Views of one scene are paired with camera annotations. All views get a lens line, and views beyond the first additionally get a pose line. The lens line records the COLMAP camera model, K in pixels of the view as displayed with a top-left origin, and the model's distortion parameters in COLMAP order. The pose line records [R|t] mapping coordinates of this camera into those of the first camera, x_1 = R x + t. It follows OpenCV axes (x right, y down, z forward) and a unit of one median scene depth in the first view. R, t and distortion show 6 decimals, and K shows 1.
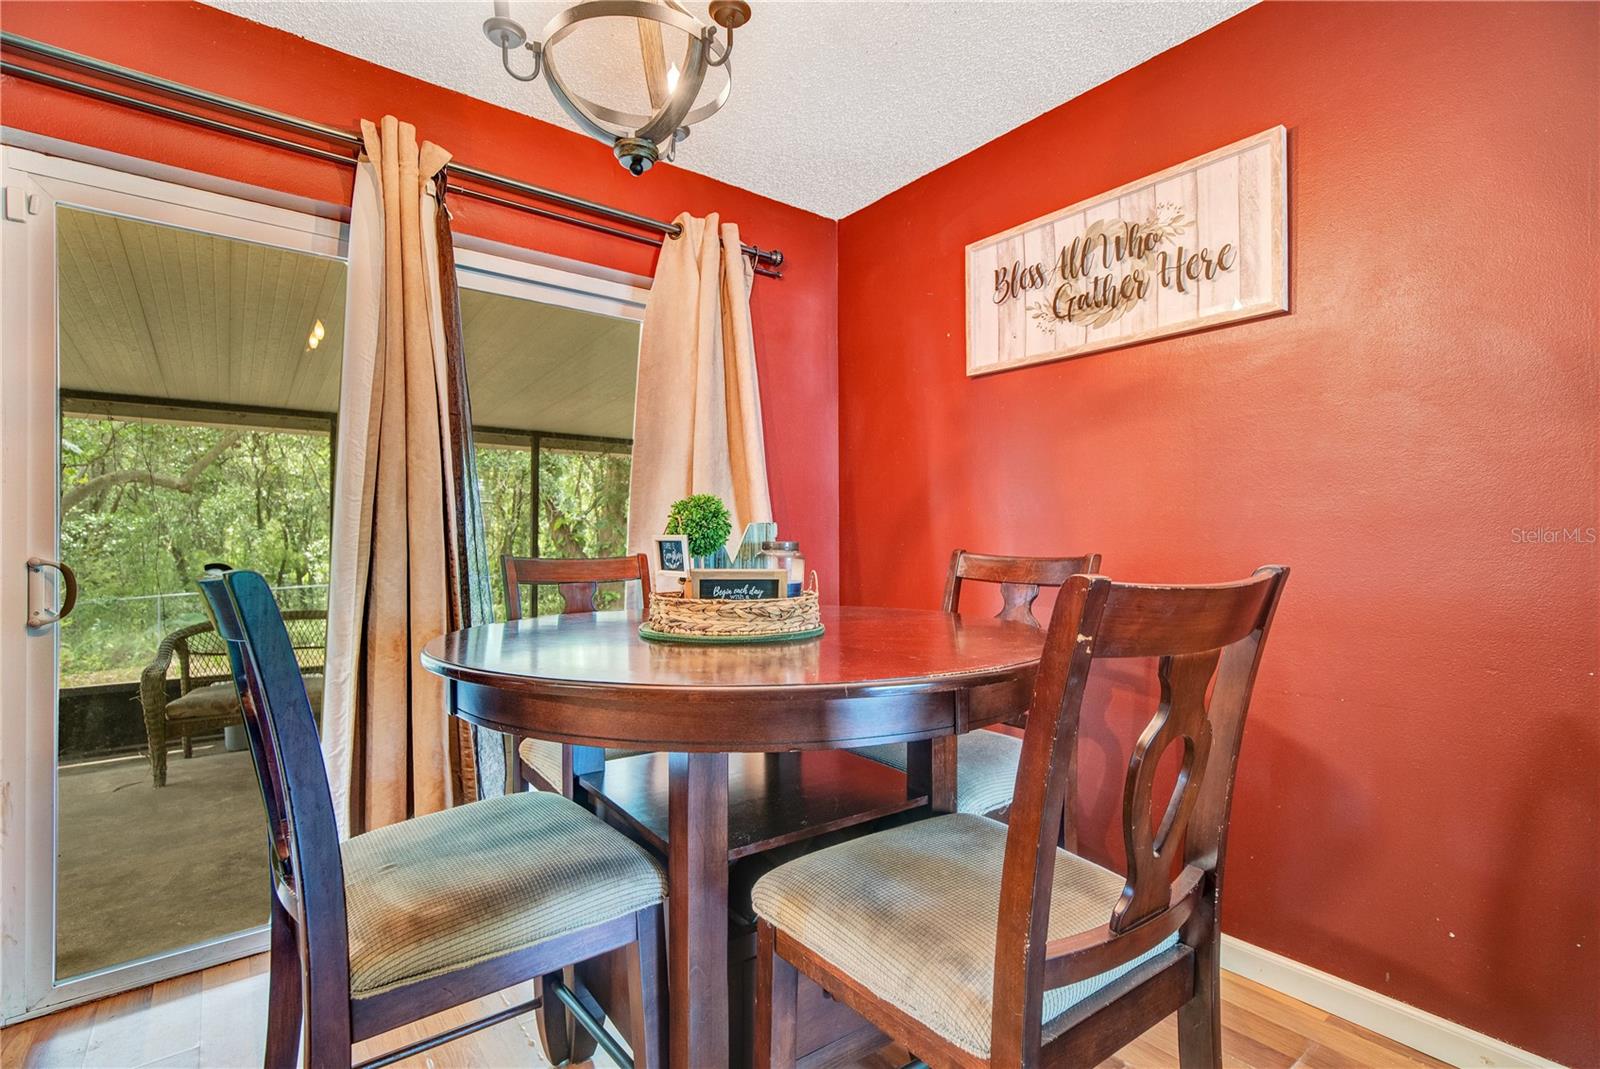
lens RADIAL K [[753.2, 0, 797.6], [0, 753.2, 539.8], [0, 0, 1]] dist [-0.028087, 0.006567]
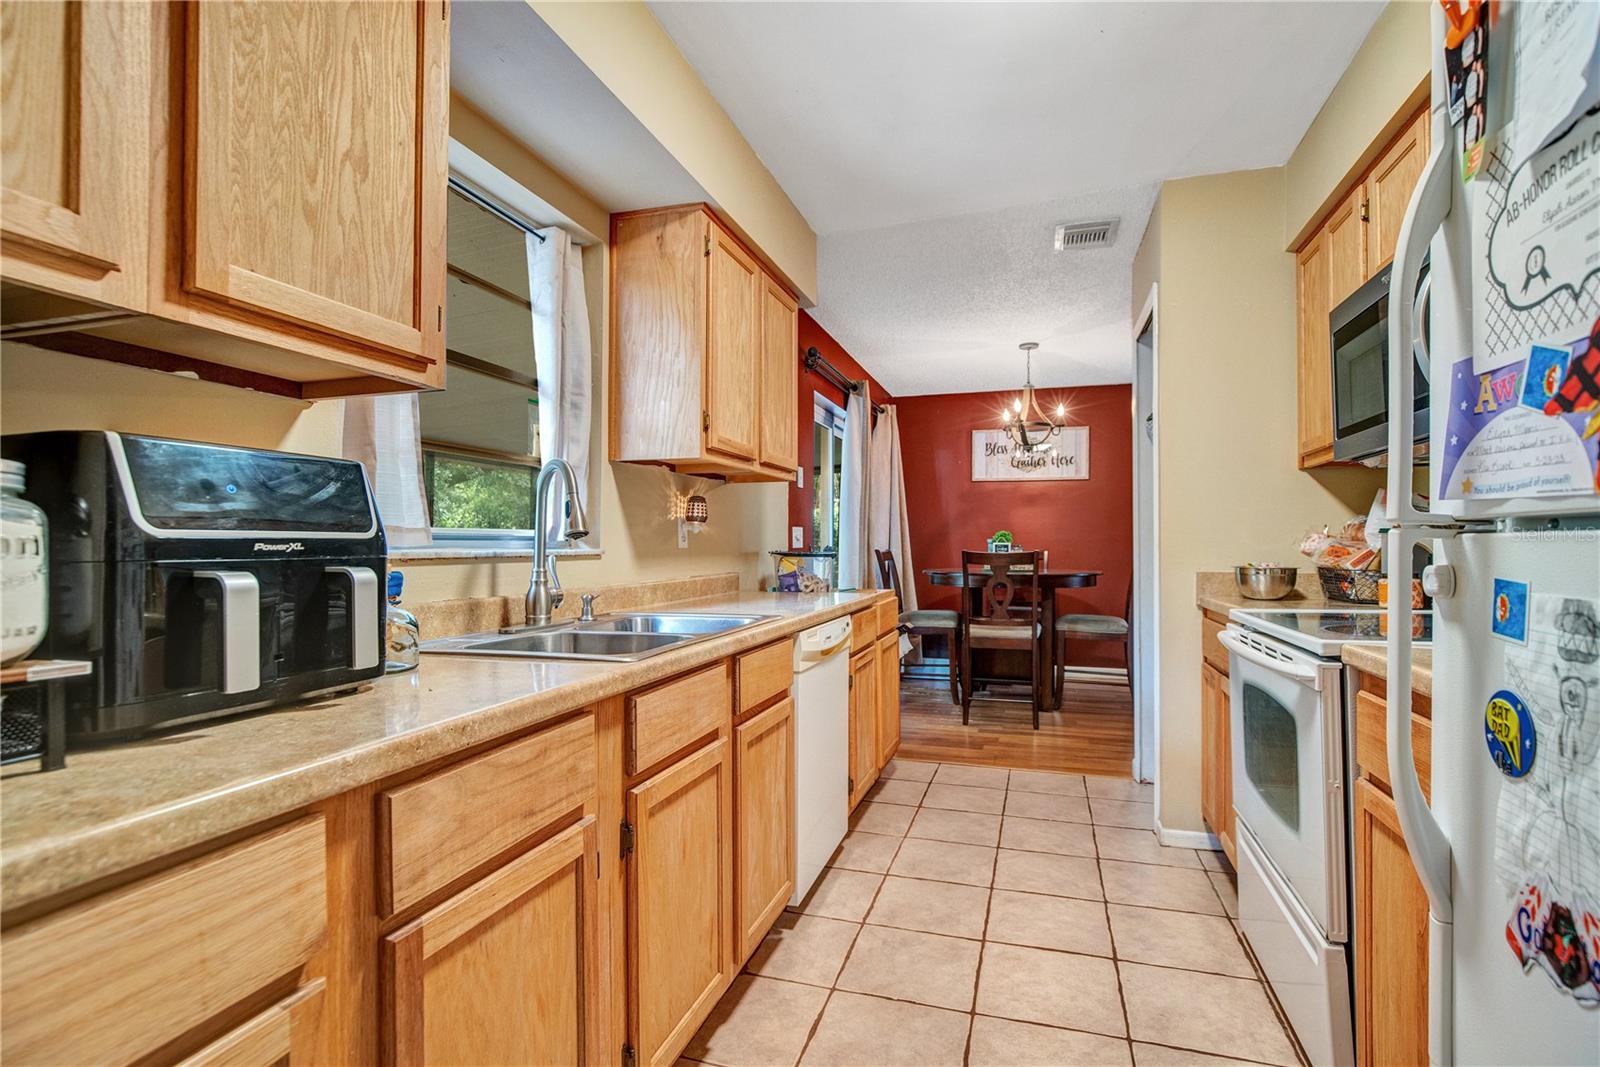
lens RADIAL K [[753.2, 0, 803.9], [0, 753.2, 535.8], [0, 0, 1]] dist [-0.028087, 0.006567]
pose [[0.816757, 0.005460, 0.576956, -1.838069], [-0.004368, 0.999985, -0.003279, -0.017391], [-0.576966, 0.000158, 0.816768, -0.829529]]
